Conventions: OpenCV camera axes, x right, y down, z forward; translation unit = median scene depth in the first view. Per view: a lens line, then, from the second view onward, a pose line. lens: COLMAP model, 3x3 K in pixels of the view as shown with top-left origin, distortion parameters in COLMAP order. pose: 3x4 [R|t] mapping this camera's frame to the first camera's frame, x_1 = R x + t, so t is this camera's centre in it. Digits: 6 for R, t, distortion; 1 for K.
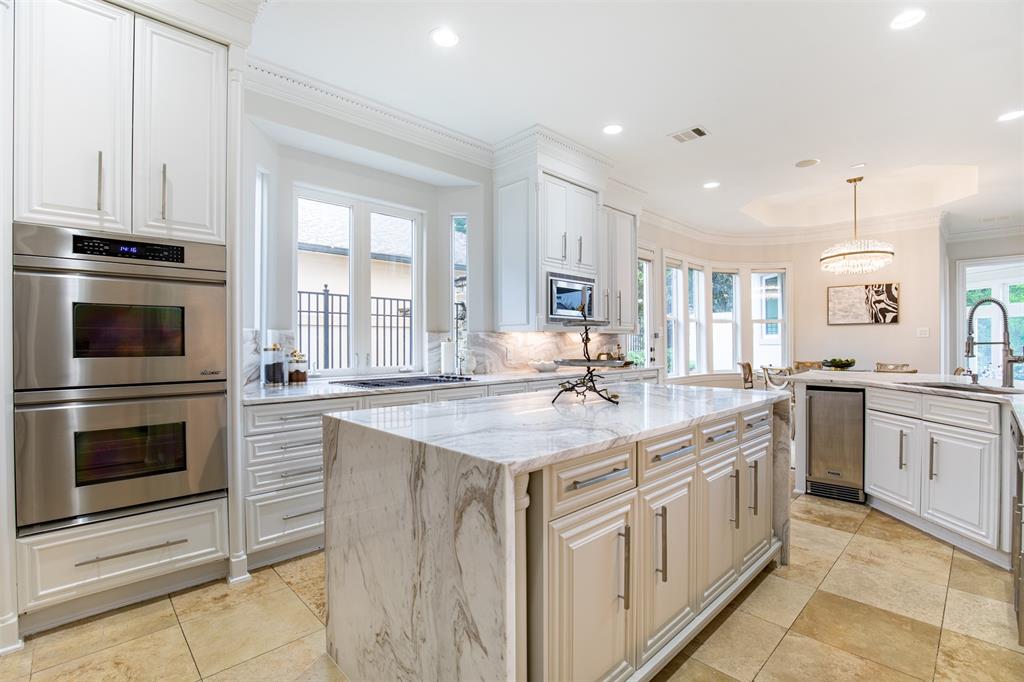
lens RADIAL K [[478.3, 0, 517.3], [0, 478.3, 343.7], [0, 0, 1]] dist [-0.025672, 0.001114]
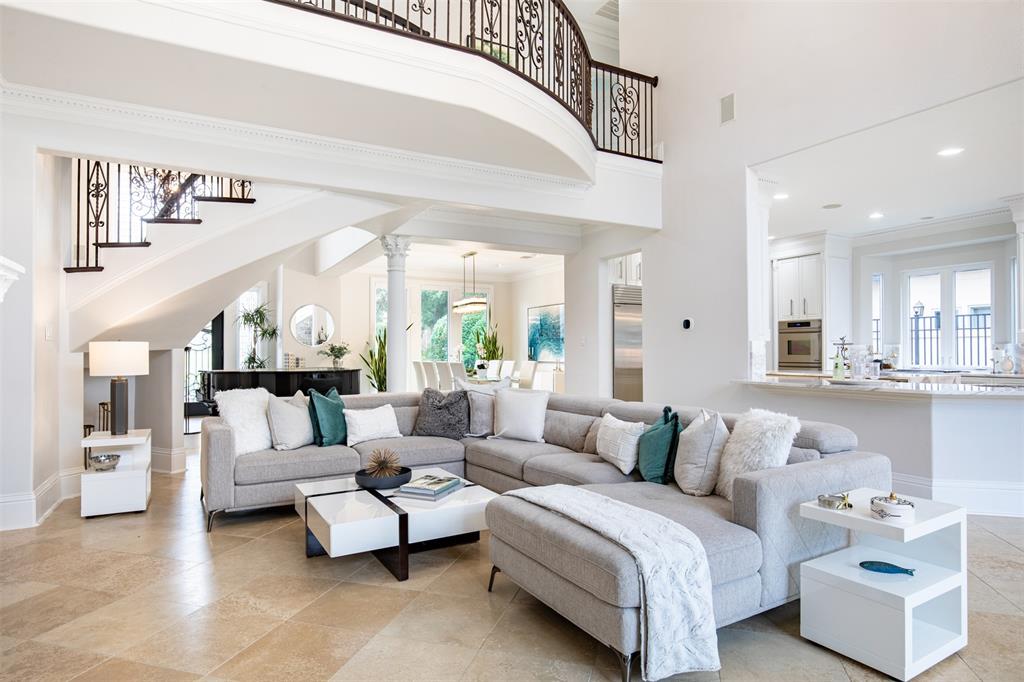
lens RADIAL K [[574.6, 0, 515.5], [0, 574.6, 344.6], [0, 0, 1]] dist [-0.007945, 0.002518]
pose [[-0.267684, -0.003587, -0.963500, 1.200577], [0.005638, 0.999970, -0.005289, -0.011403], [0.963490, -0.006848, -0.267656, 0.027099]]
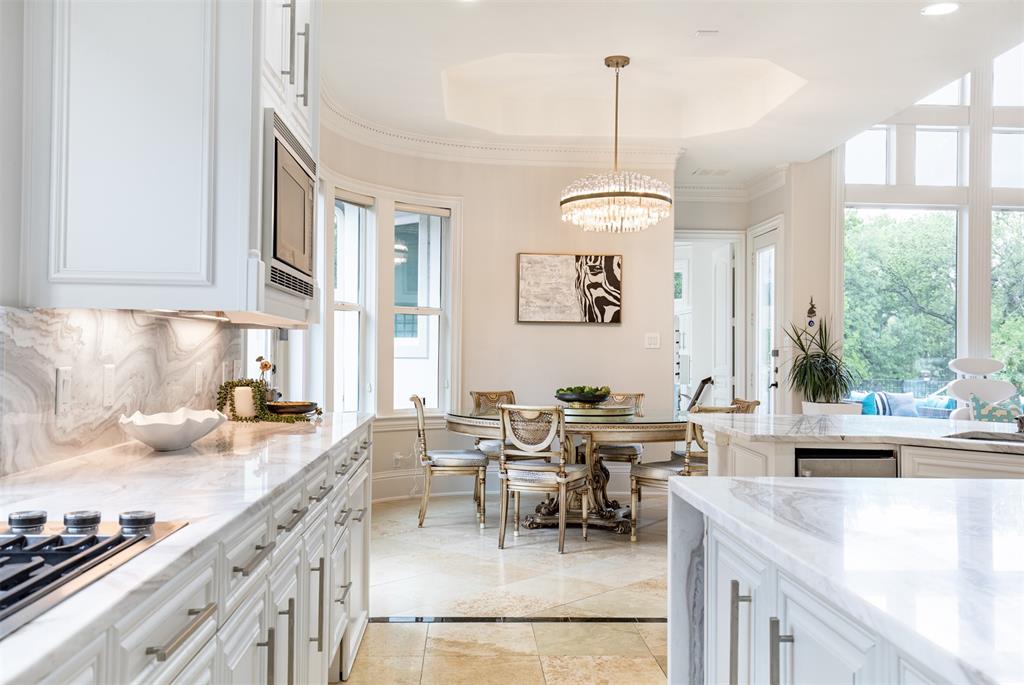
lens RADIAL K [[941.8, 0, 512.6], [0, 941.8, 339.2], [0, 0, 1]] dist [0.026691, 0.000000]
pose [[0.666142, 0.022841, 0.745475, -0.158653], [-0.013233, 0.999736, -0.018807, -0.000820], [-0.745708, 0.002663, 0.666268, 0.314712]]
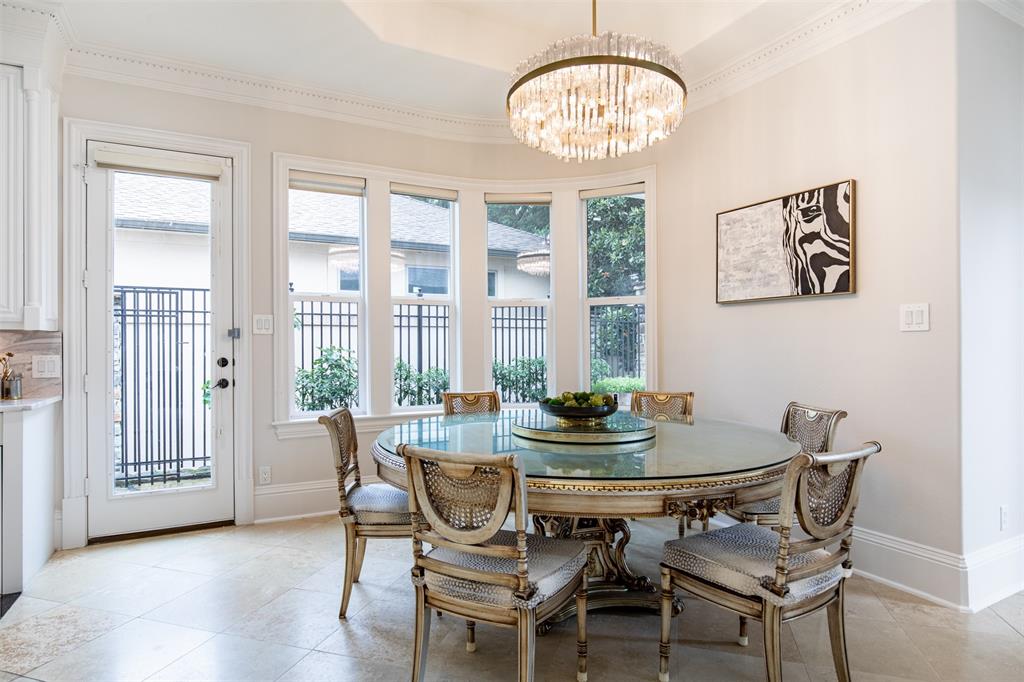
lens RADIAL K [[574.6, 0, 509.2], [0, 574.6, 346.9], [0, 0, 1]] dist [-0.007945, 0.002518]
pose [[0.955350, -0.000852, -0.295475, 0.687007], [0.001536, 0.999997, 0.002081, -0.004053], [0.295473, -0.002442, 0.955348, 0.504630]]
